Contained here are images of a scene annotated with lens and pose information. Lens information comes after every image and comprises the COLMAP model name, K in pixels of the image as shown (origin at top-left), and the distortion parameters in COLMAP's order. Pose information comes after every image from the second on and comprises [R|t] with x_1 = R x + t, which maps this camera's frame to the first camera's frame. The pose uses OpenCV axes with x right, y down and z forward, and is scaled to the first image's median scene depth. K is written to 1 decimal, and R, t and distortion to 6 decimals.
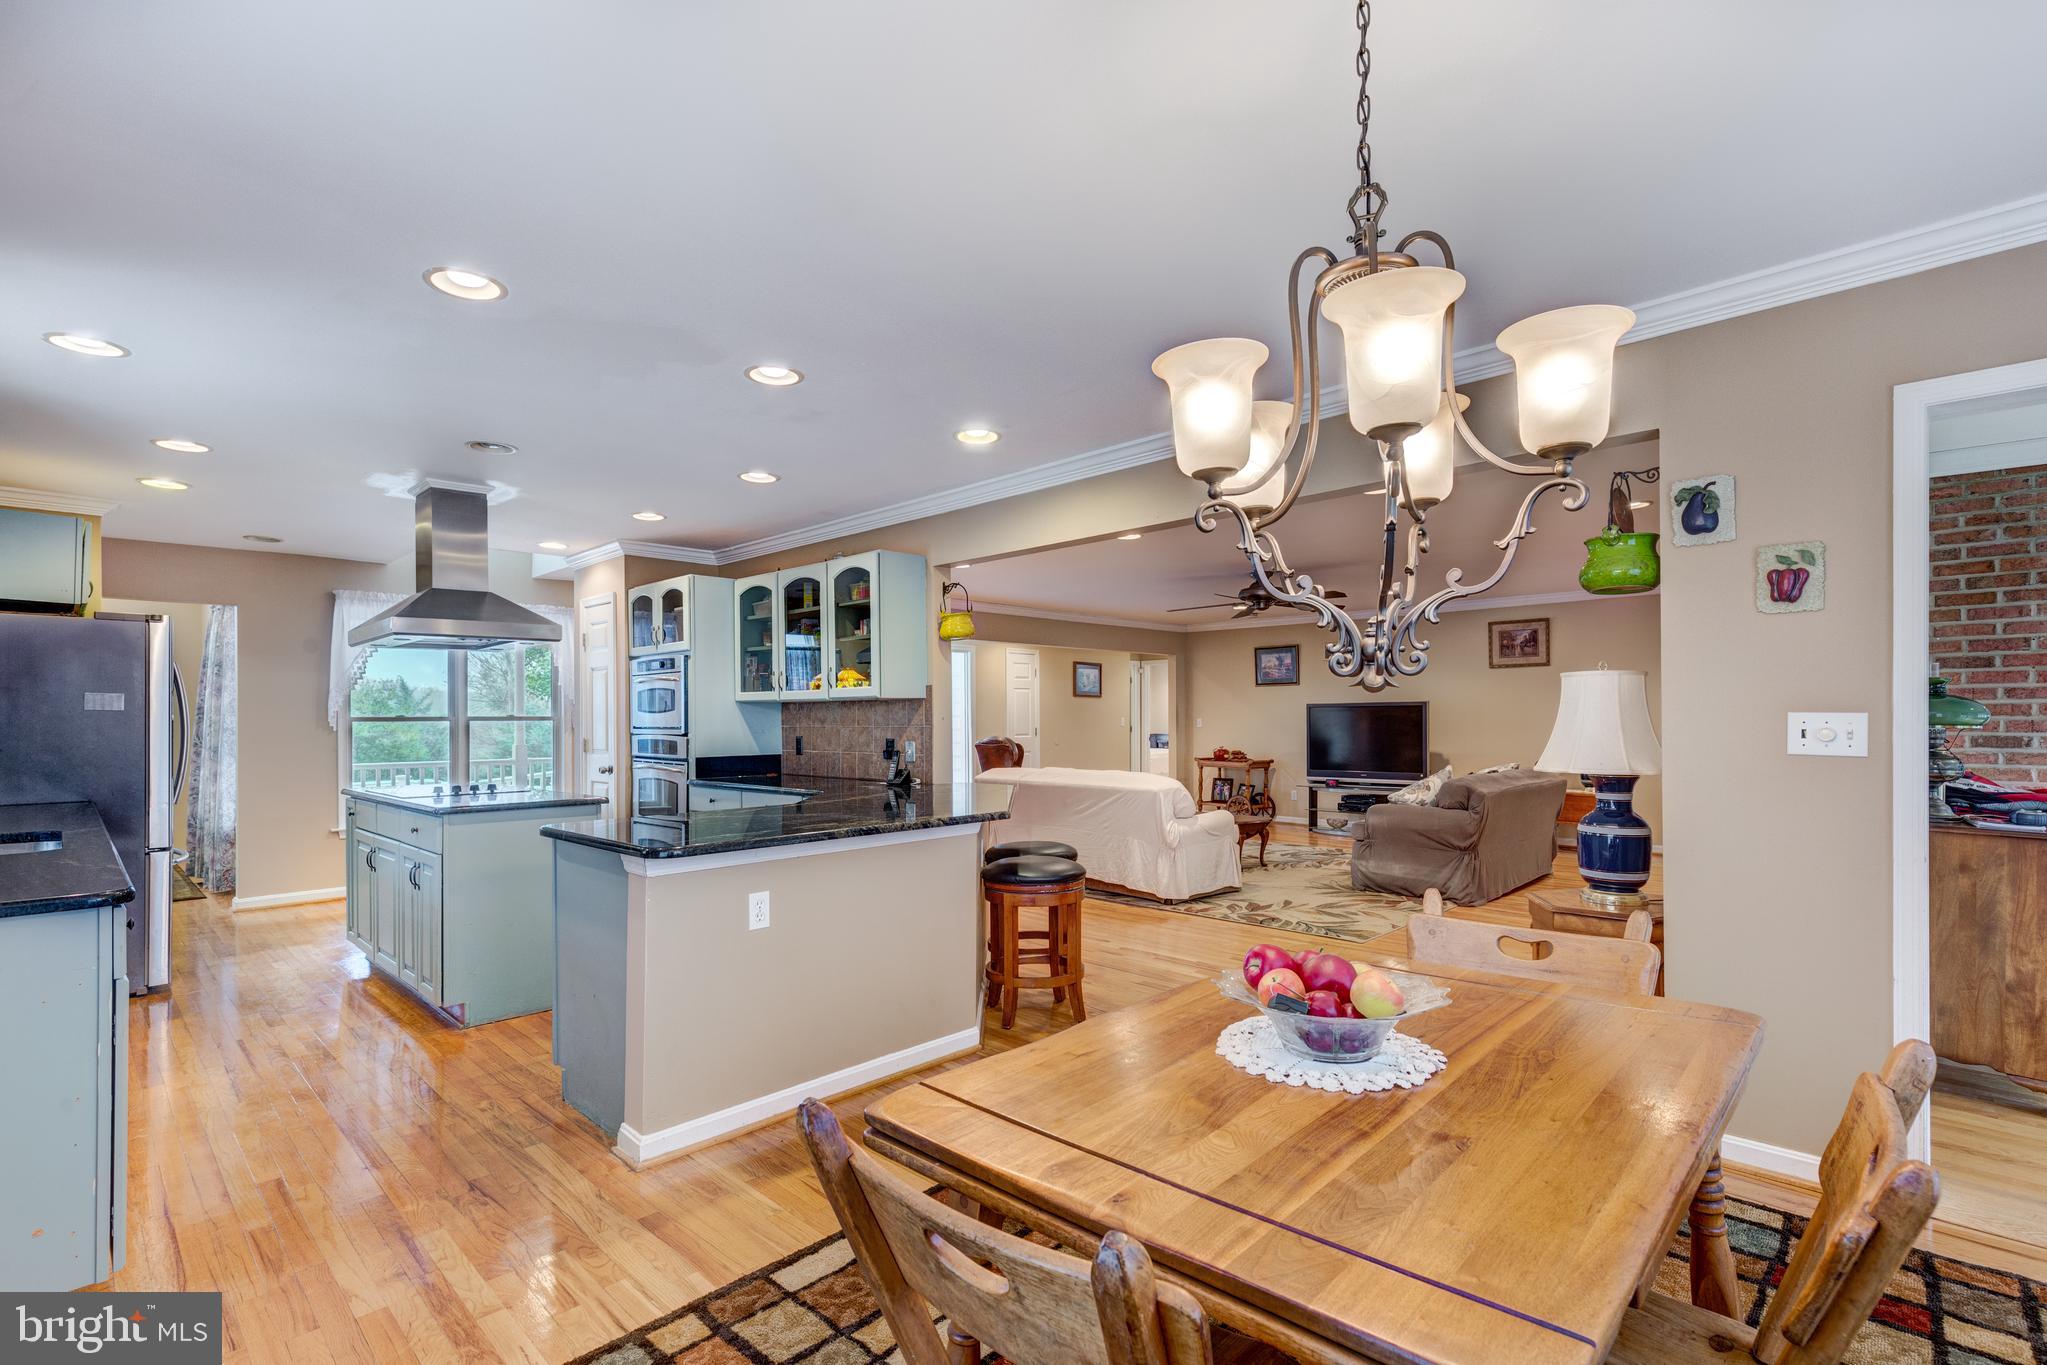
lens RADIAL K [[943.5, 0, 1034.4], [0, 943.5, 710.0], [0, 0, 1]] dist [0.001411, -0.000295]
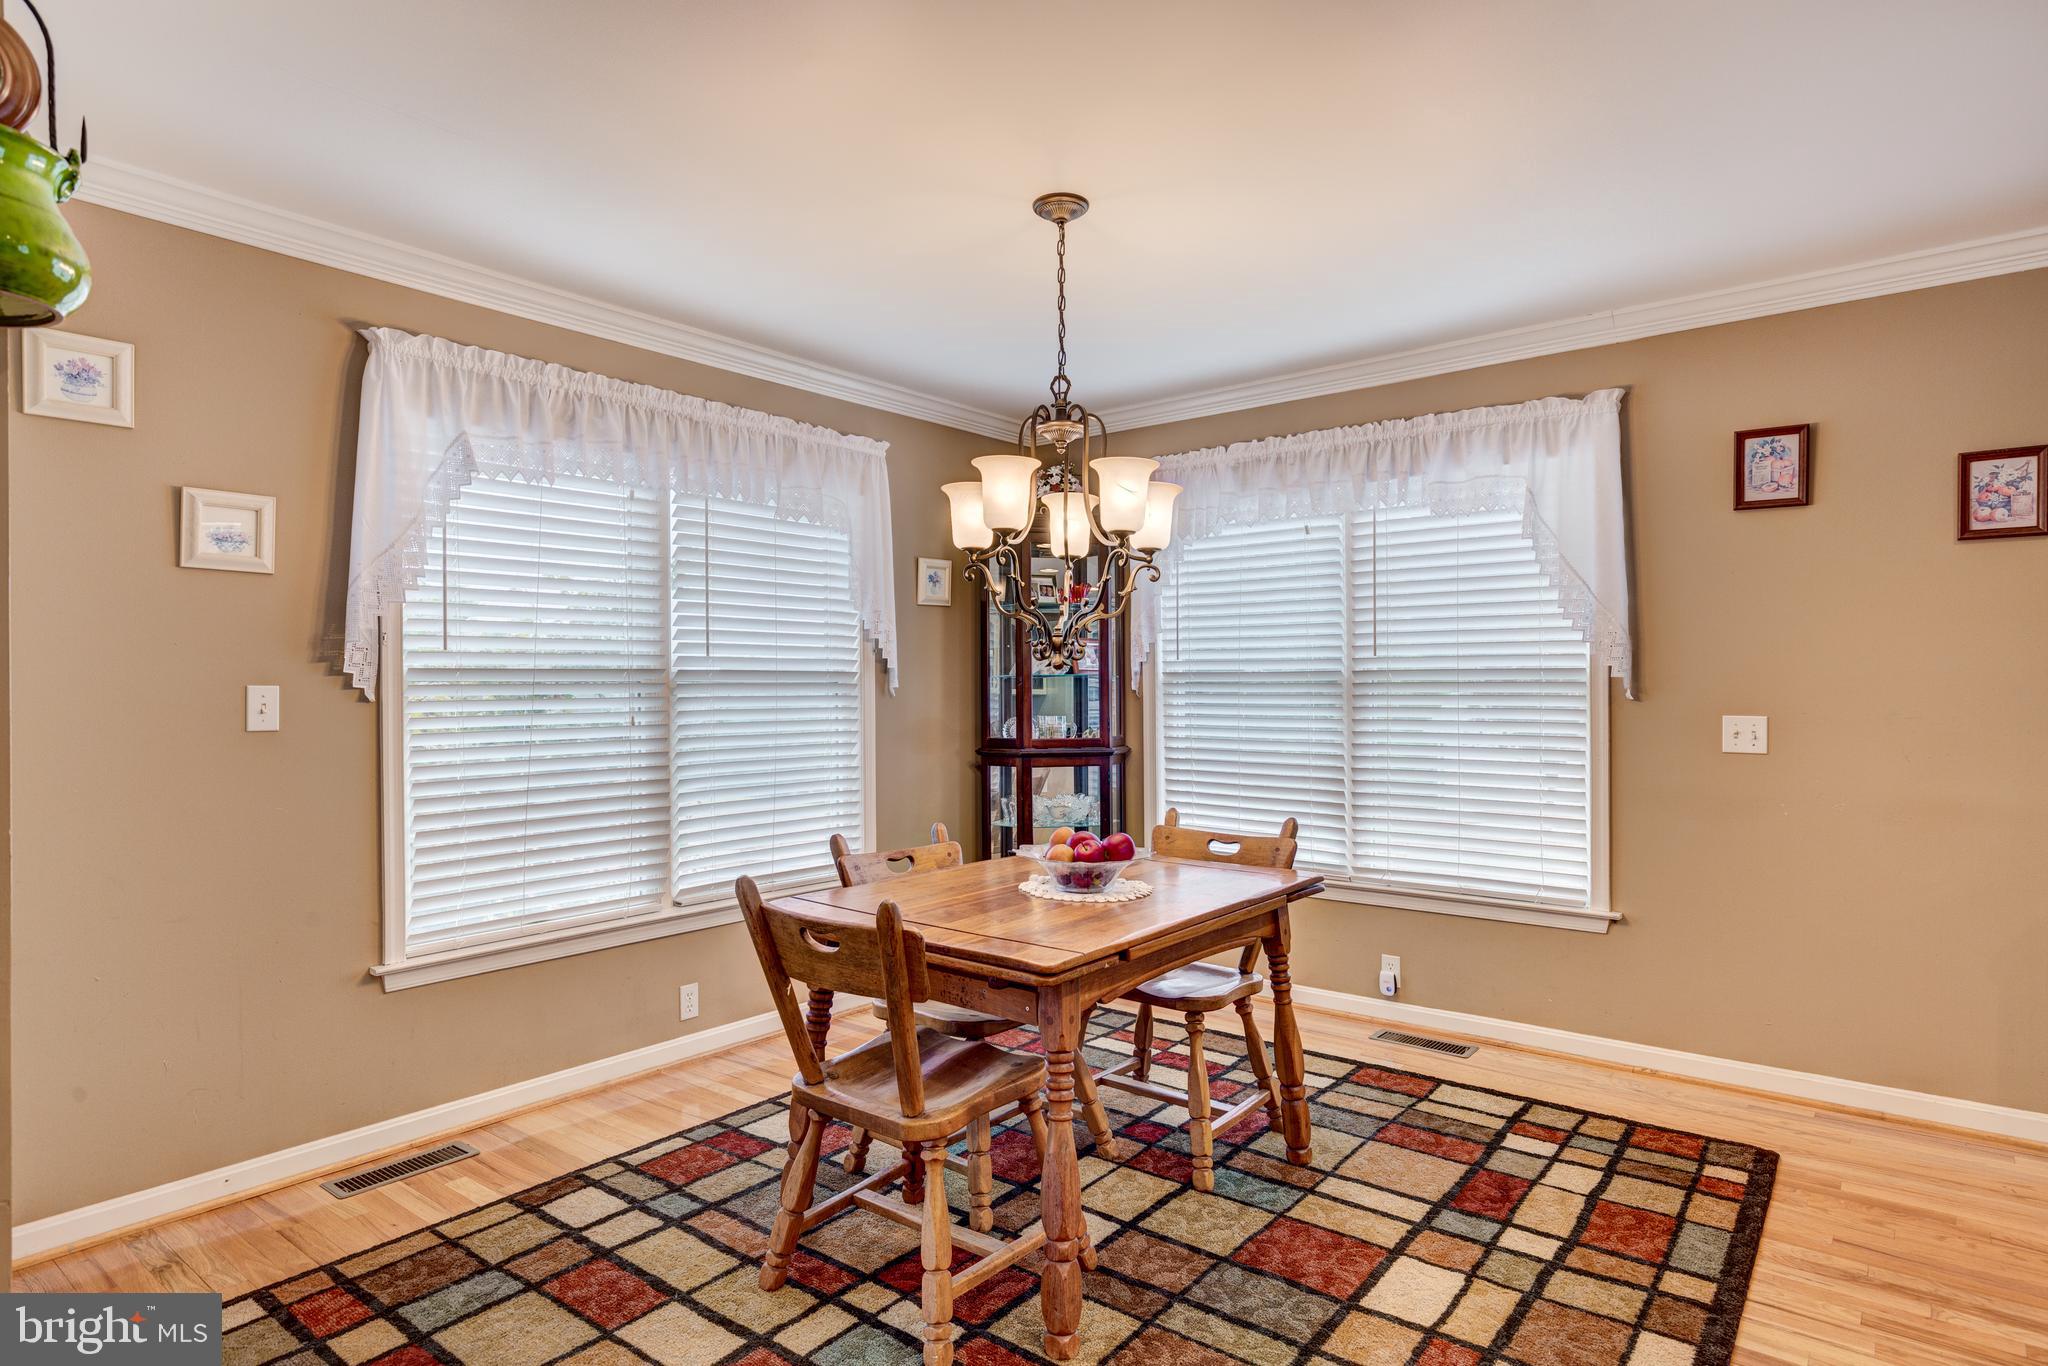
lens RADIAL K [[1113.7, 0, 1023.2], [0, 1113.7, 686.0], [0, 0, 1]] dist [0.003031, -0.000197]
pose [[-0.995687, 0.011816, -0.092018, 0.133919], [0.012642, 0.999885, -0.008399, 0.006295], [0.091908, -0.009526, -0.995722, 0.655264]]
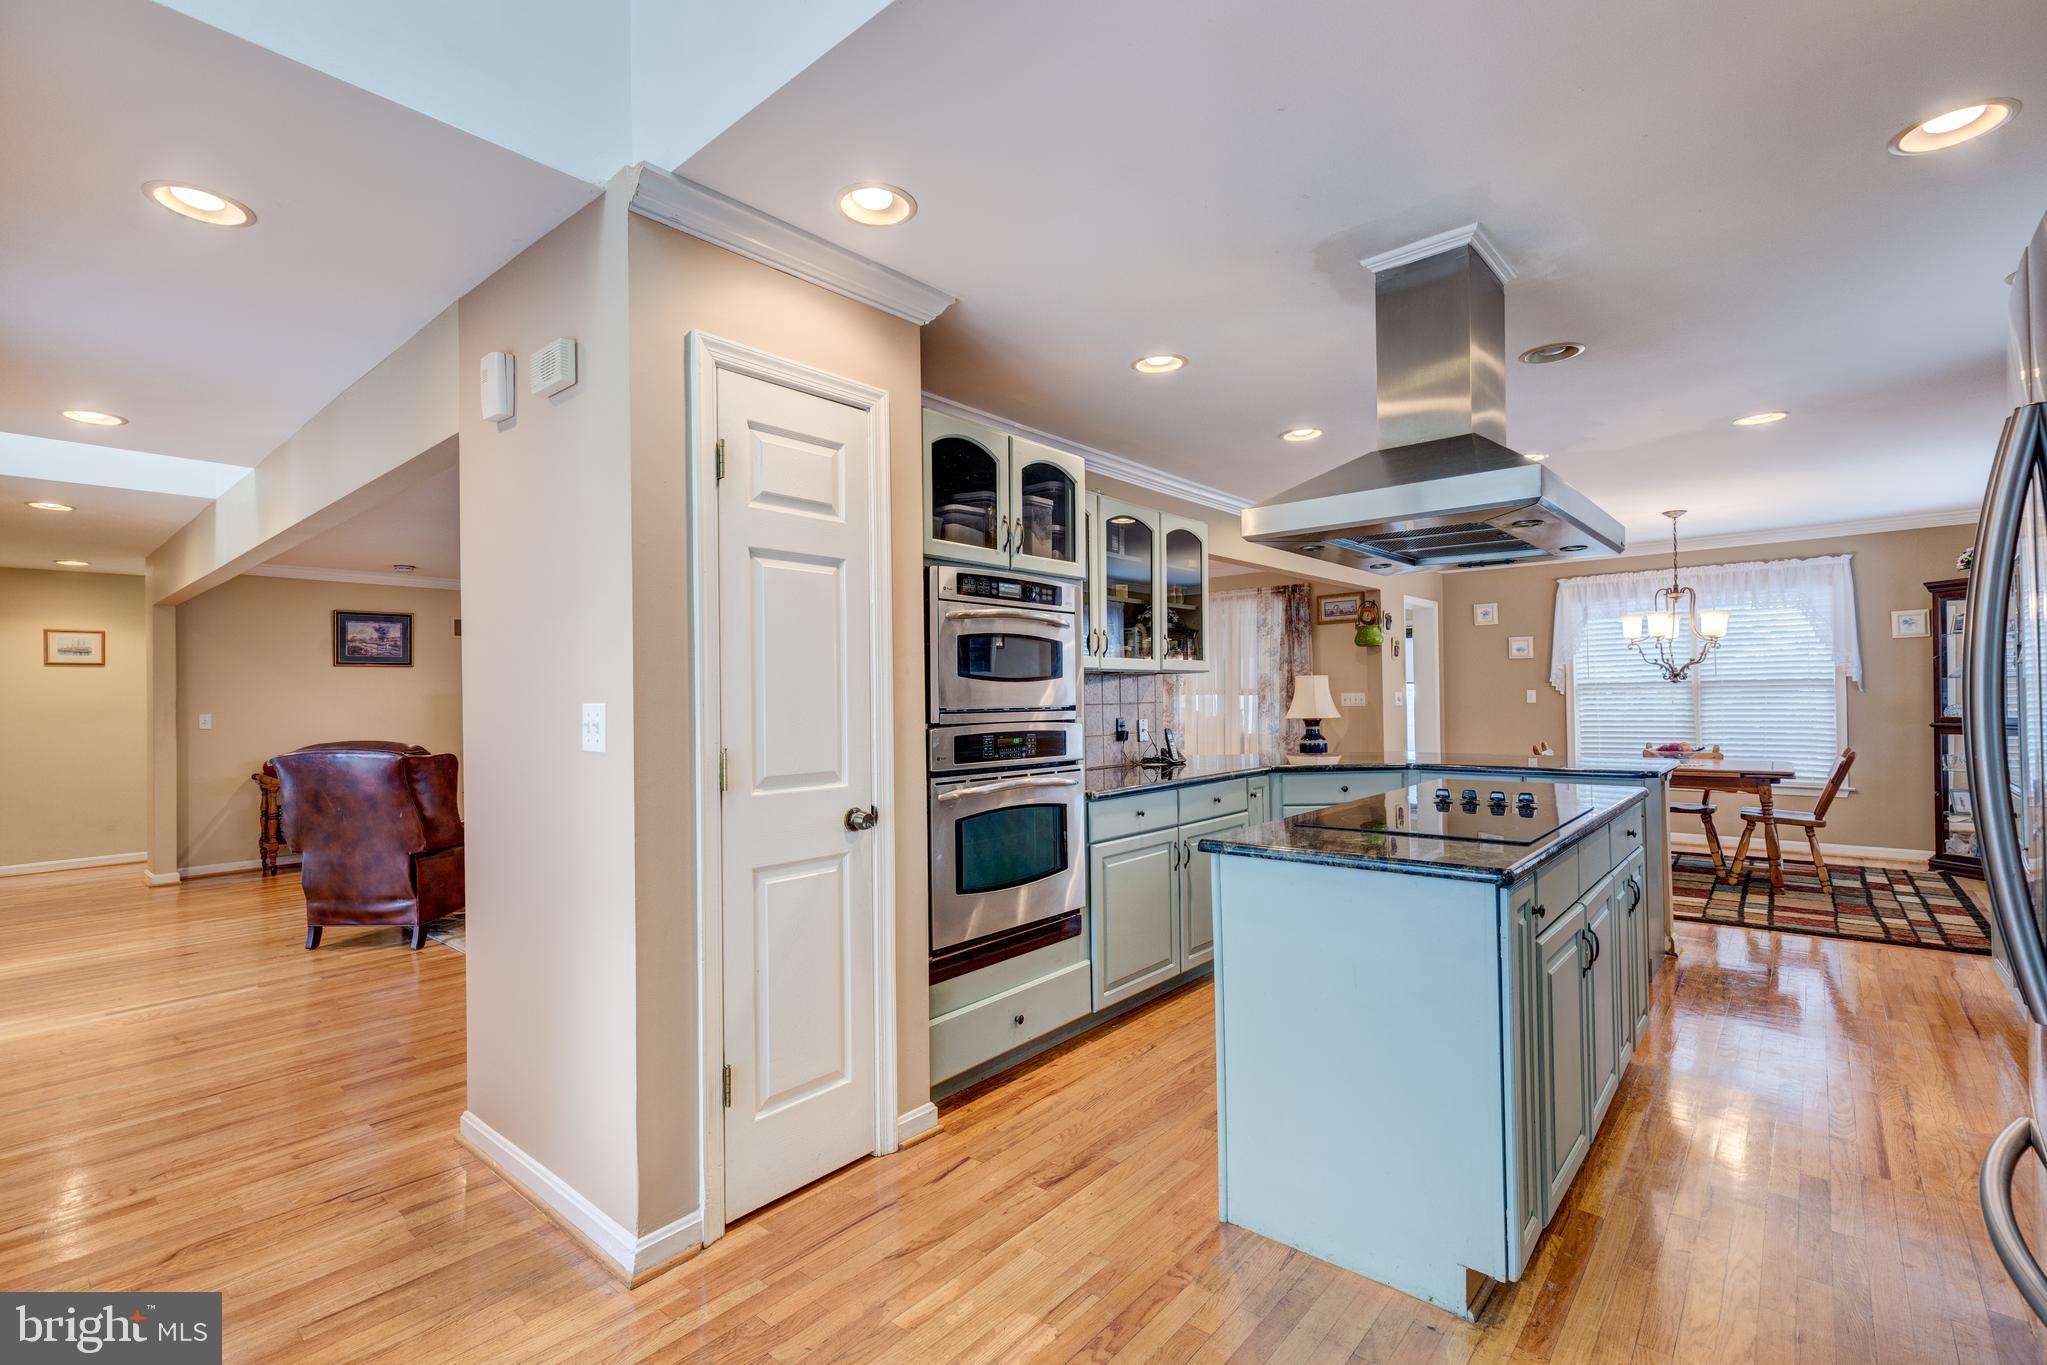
lens RADIAL K [[911.5, 0, 1025.5], [0, 911.5, 691.2], [0, 0, 1]] dist [-0.000114, -0.000280]
pose [[-0.055830, 0.016803, 0.998299, -0.859964], [0.007323, 0.999838, -0.016419, 0.016004], [-0.998413, 0.006394, -0.055944, 0.970487]]
